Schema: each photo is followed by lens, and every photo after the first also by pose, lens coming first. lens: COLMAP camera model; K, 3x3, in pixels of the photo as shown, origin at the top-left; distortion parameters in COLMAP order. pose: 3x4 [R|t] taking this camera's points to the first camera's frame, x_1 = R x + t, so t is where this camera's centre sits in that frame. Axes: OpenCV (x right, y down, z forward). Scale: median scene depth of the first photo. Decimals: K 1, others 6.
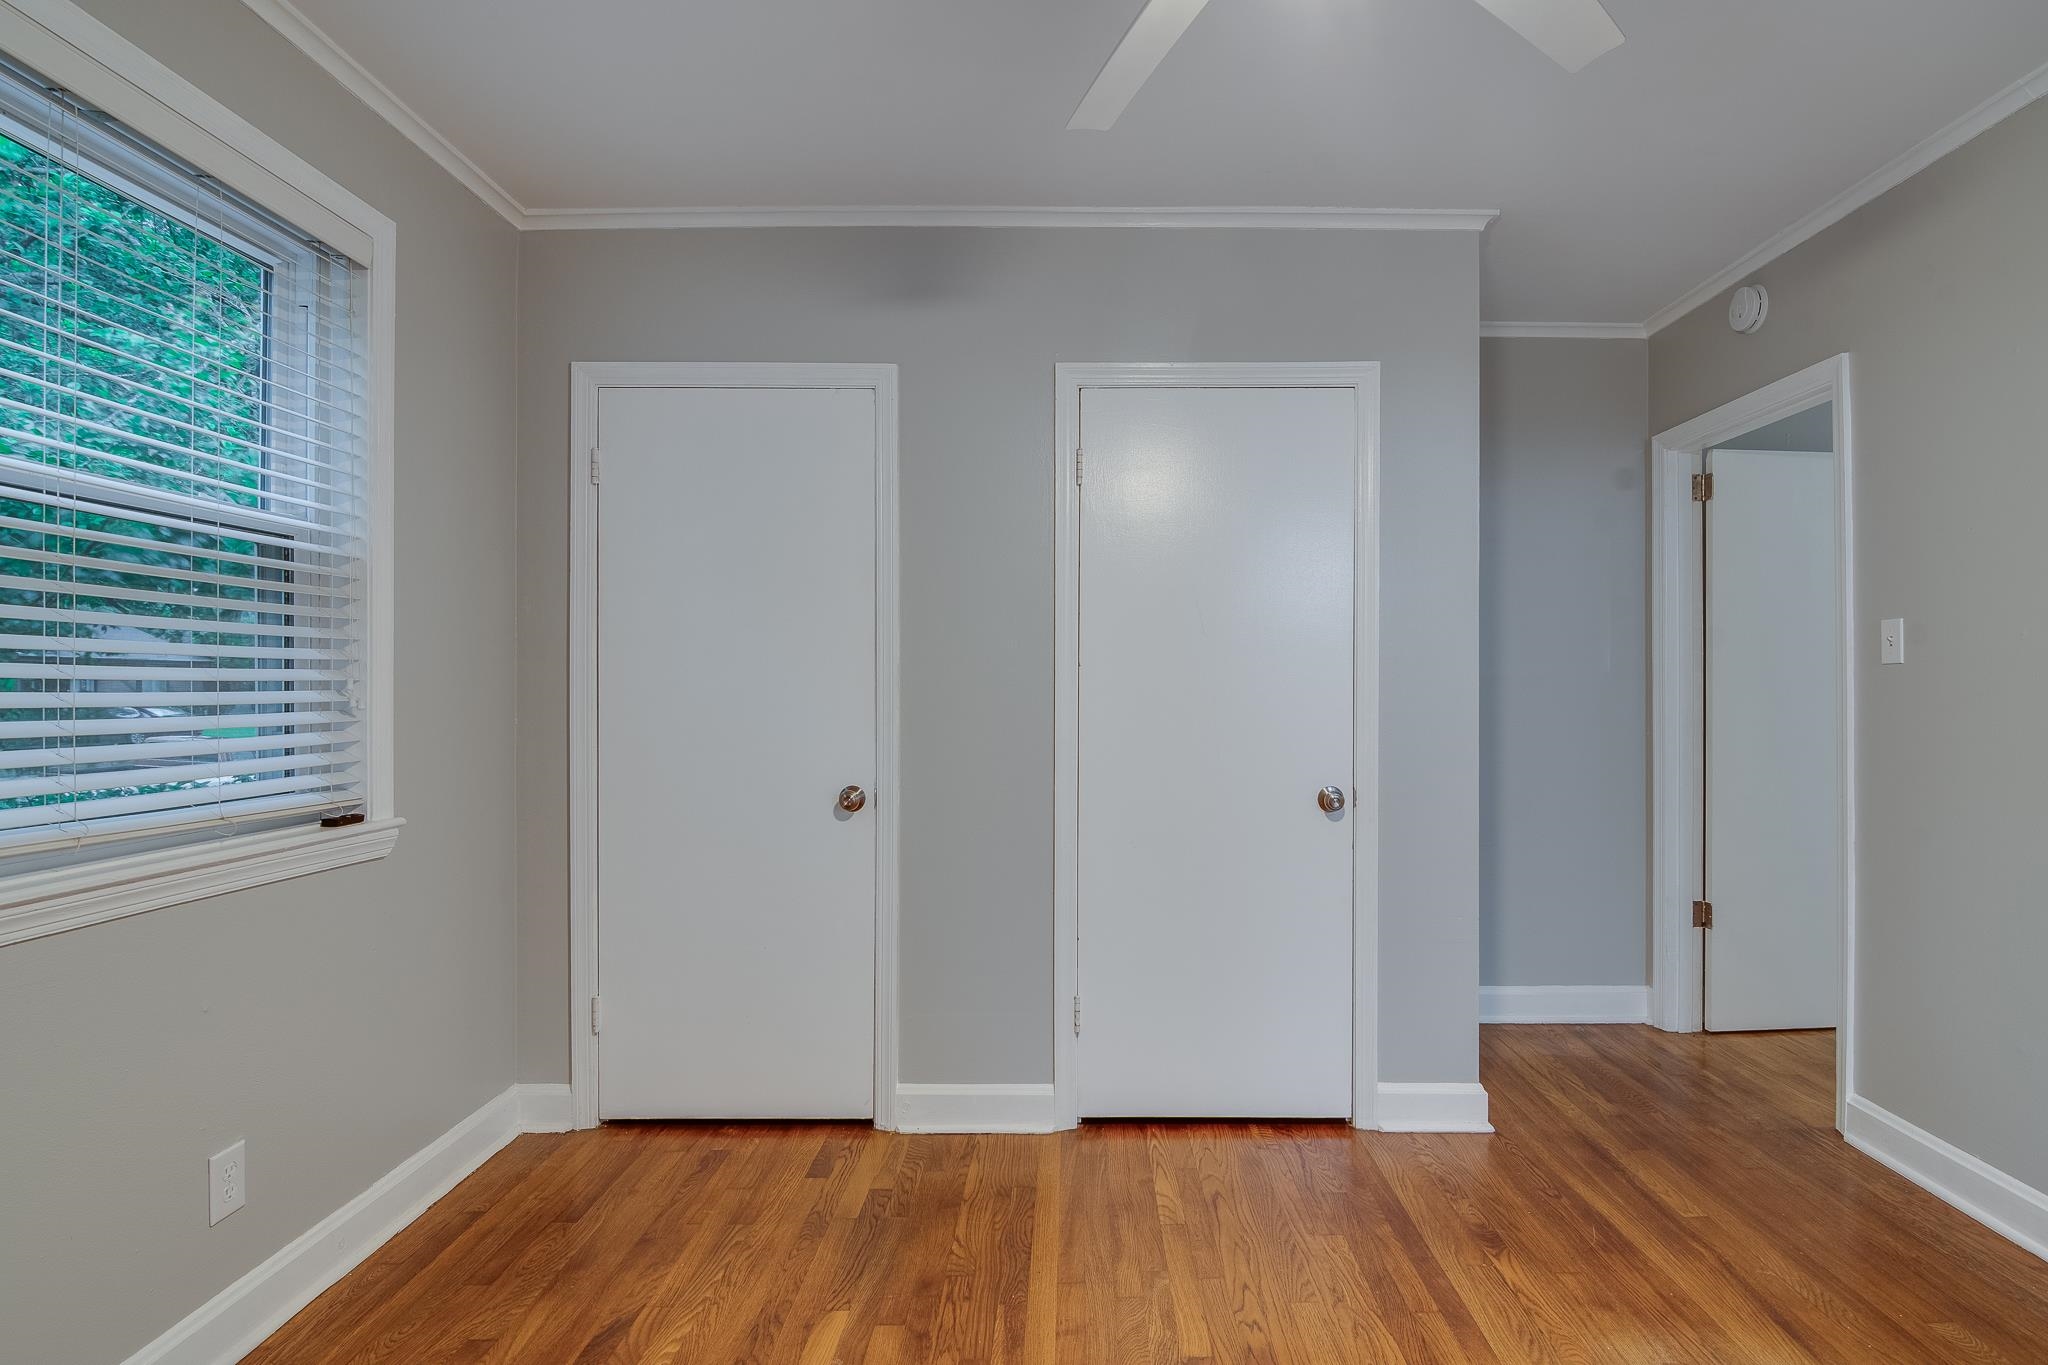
lens RADIAL K [[1032.4, 0, 1067.7], [0, 1032.4, 684.8], [0, 0, 1]] dist [-0.004355, -0.014559]
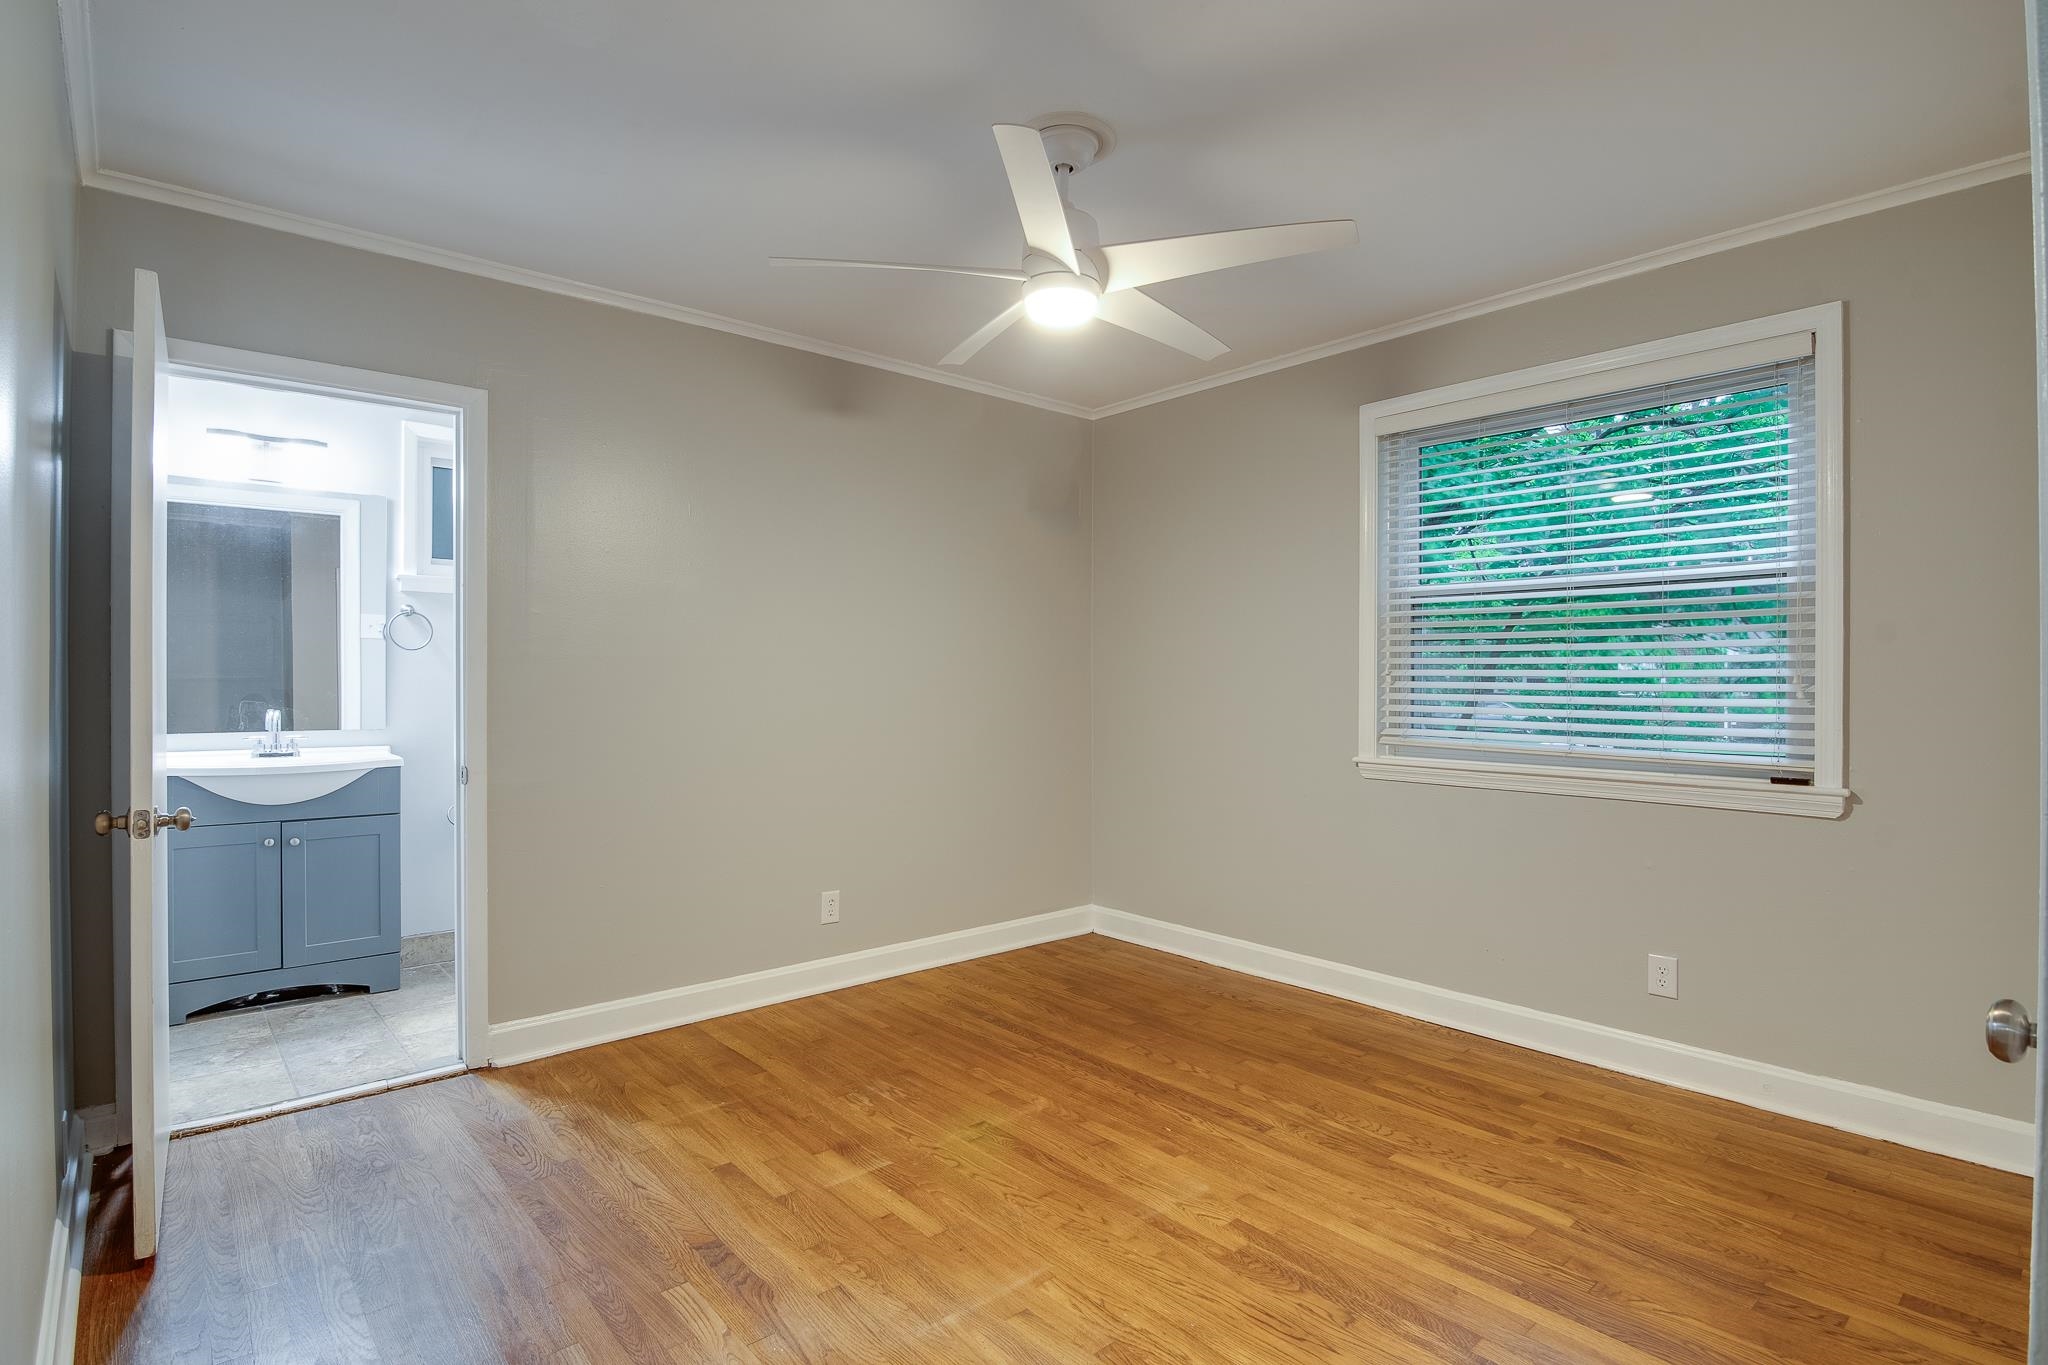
lens RADIAL K [[1022.4, 0, 1025.6], [0, 1022.4, 691.0], [0, 0, 1]] dist [-0.003292, -0.013339]
pose [[-0.751171, 0.003870, -0.660097, 0.860884], [-0.002395, 0.999960, 0.008588, 0.006150], [0.660104, 0.008031, -0.751132, 1.264741]]
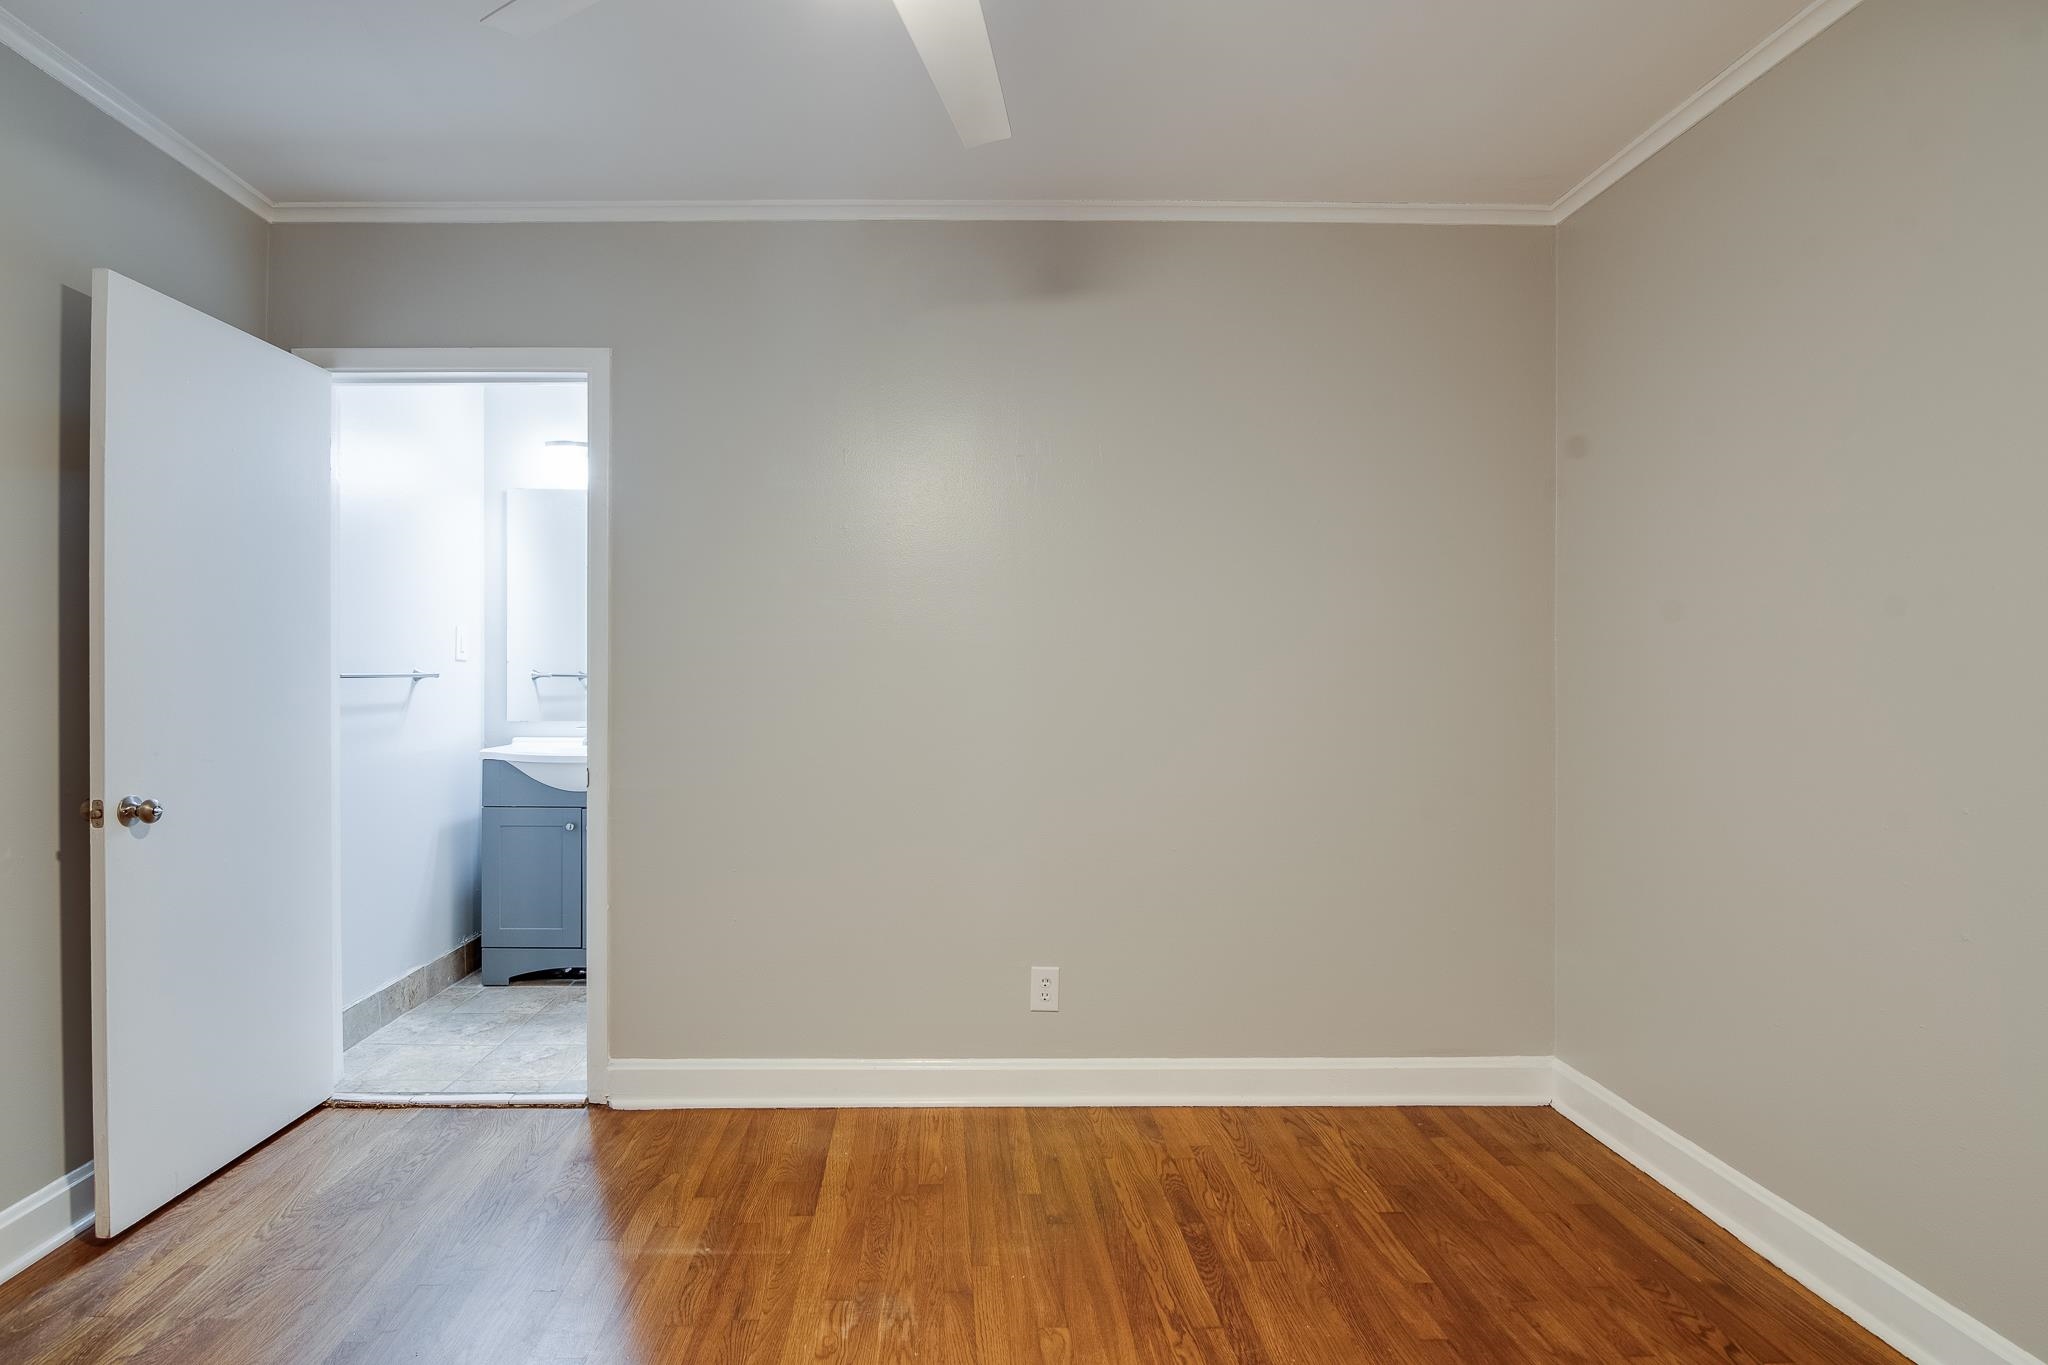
lens RADIAL K [[1046.0, 0, 946.5], [0, 1046.0, 678.8], [0, 0, 1]] dist [0.000811, -0.014265]
pose [[-0.999980, -0.002126, -0.006025, 0.095726], [-0.002169, 0.999972, 0.007185, 0.002397], [0.006010, 0.007198, -0.999956, 1.016583]]
